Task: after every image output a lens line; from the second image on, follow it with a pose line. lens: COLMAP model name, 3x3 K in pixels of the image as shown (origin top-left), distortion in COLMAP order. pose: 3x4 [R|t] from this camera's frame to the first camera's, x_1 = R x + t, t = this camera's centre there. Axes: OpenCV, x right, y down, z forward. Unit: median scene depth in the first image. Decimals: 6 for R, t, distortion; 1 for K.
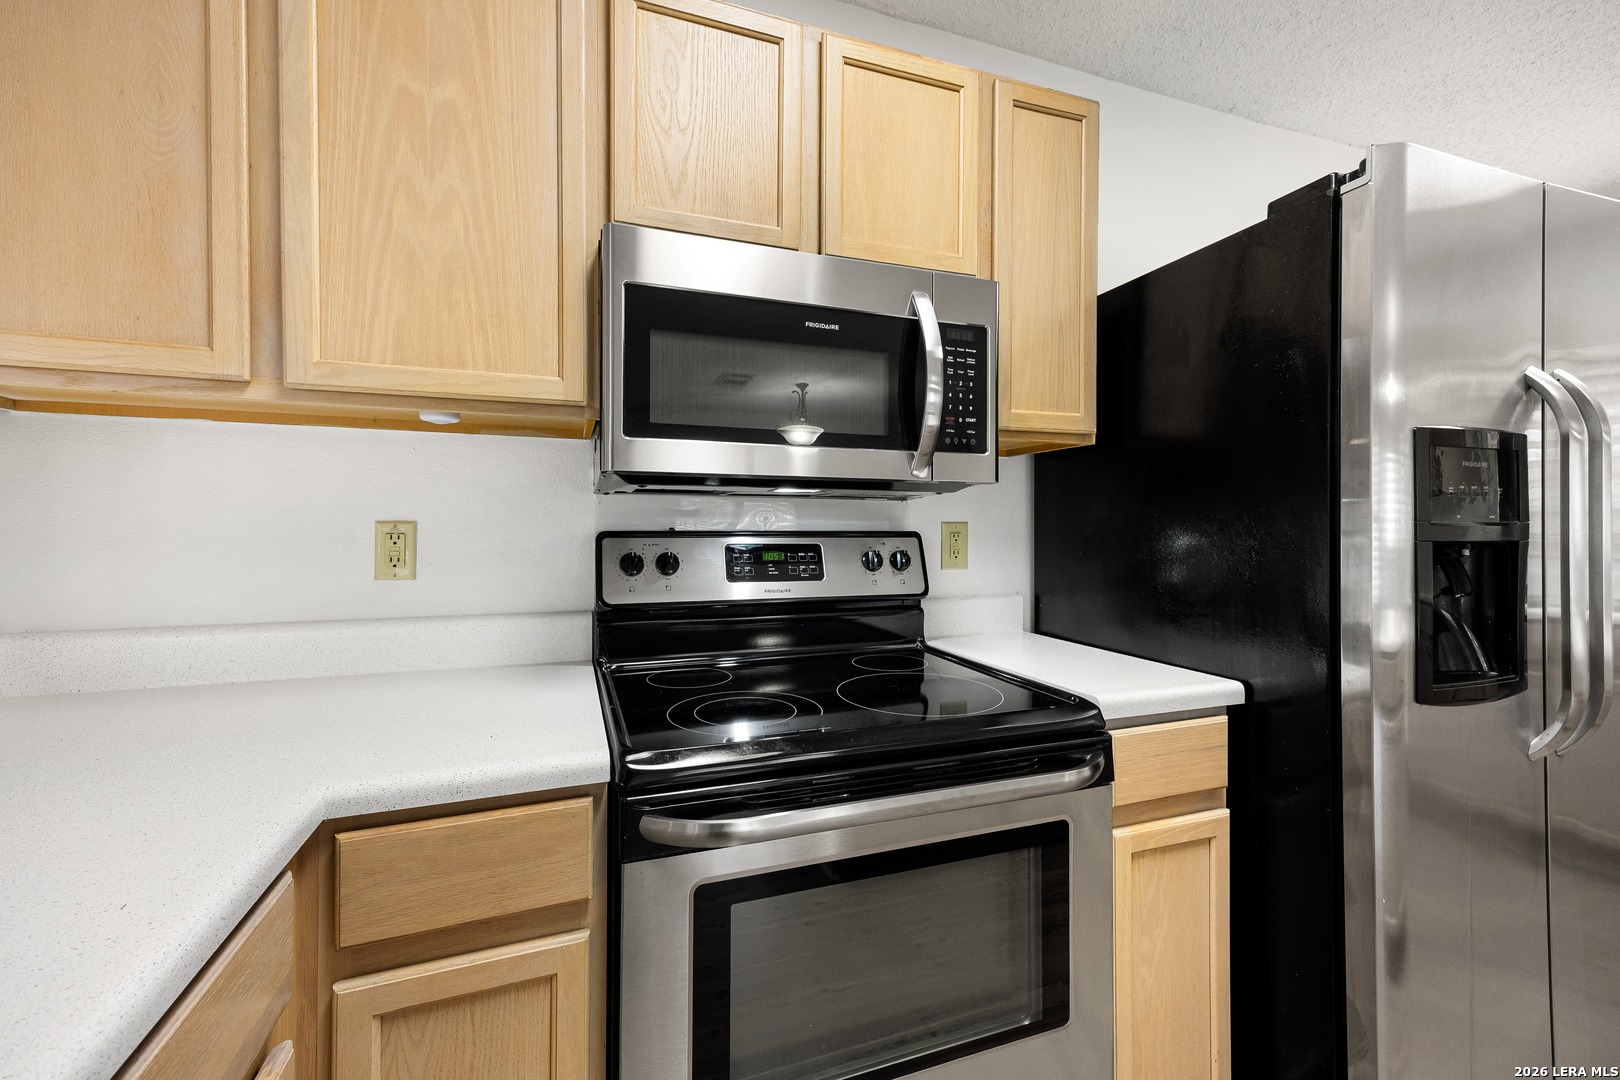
lens RADIAL K [[656.0, 0, 811.5], [0, 656.0, 531.1], [0, 0, 1]] dist [0.006997, 0.000060]
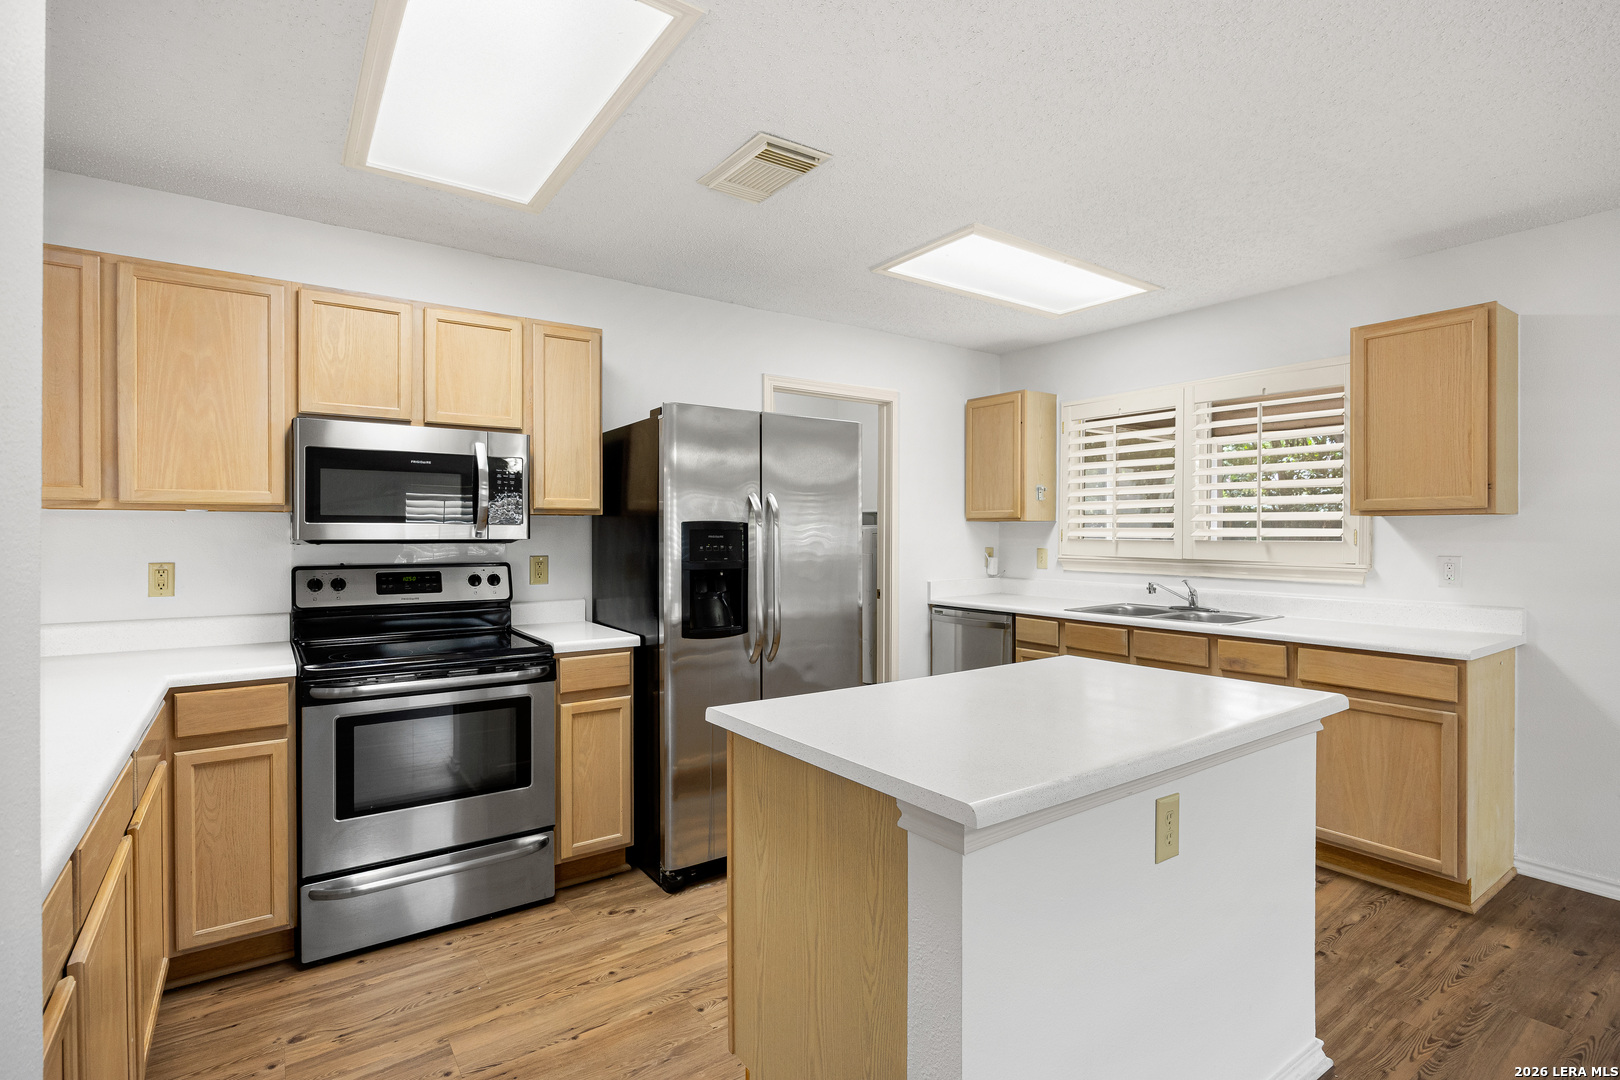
lens RADIAL K [[766.7, 0, 804.2], [0, 766.7, 539.6], [0, 0, 1]] dist [-0.005074, -0.000540]
pose [[0.966040, -0.003177, 0.258373, 0.555882], [0.001978, 0.999986, 0.004901, -0.094493], [-0.258385, -0.004223, 0.966033, -1.583254]]
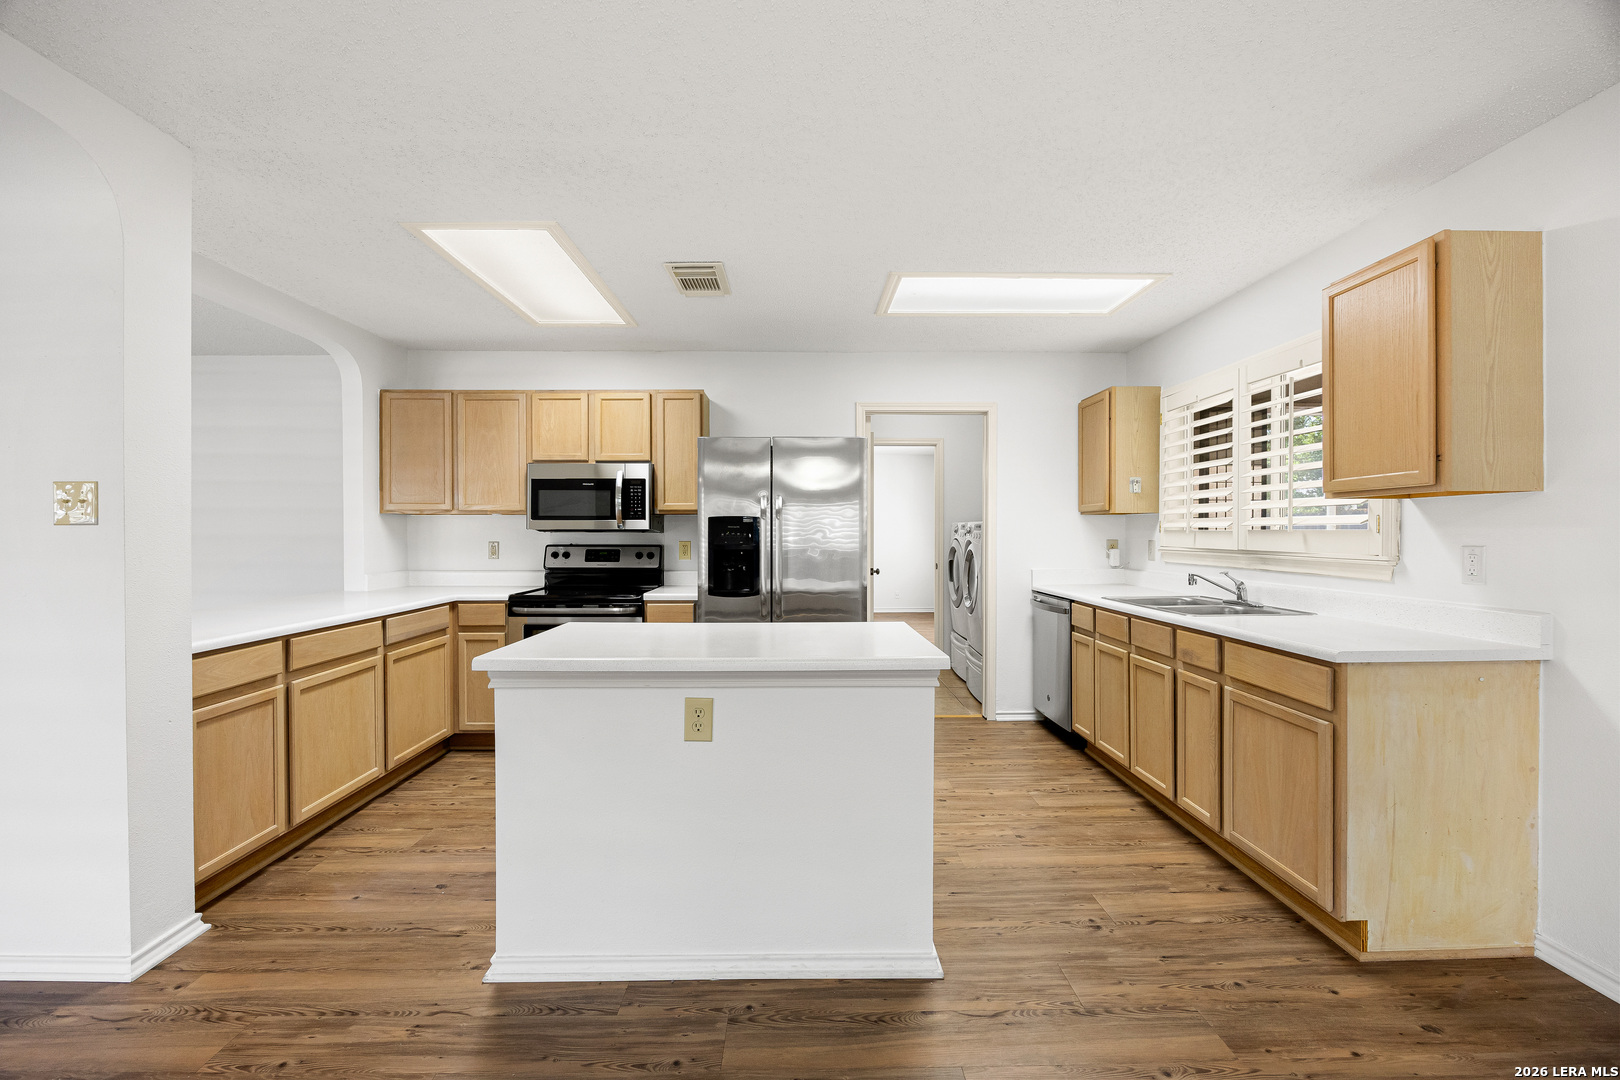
lens RADIAL K [[666.9, 0, 810.0], [0, 666.9, 540.0], [0, 0, 1]] dist [-0.010984, 0.000152]
pose [[0.945433, 0.001137, -0.325816, 2.311820], [0.000779, 0.999983, 0.005751, -0.047367], [0.325817, -0.005691, 0.945416, -1.953271]]
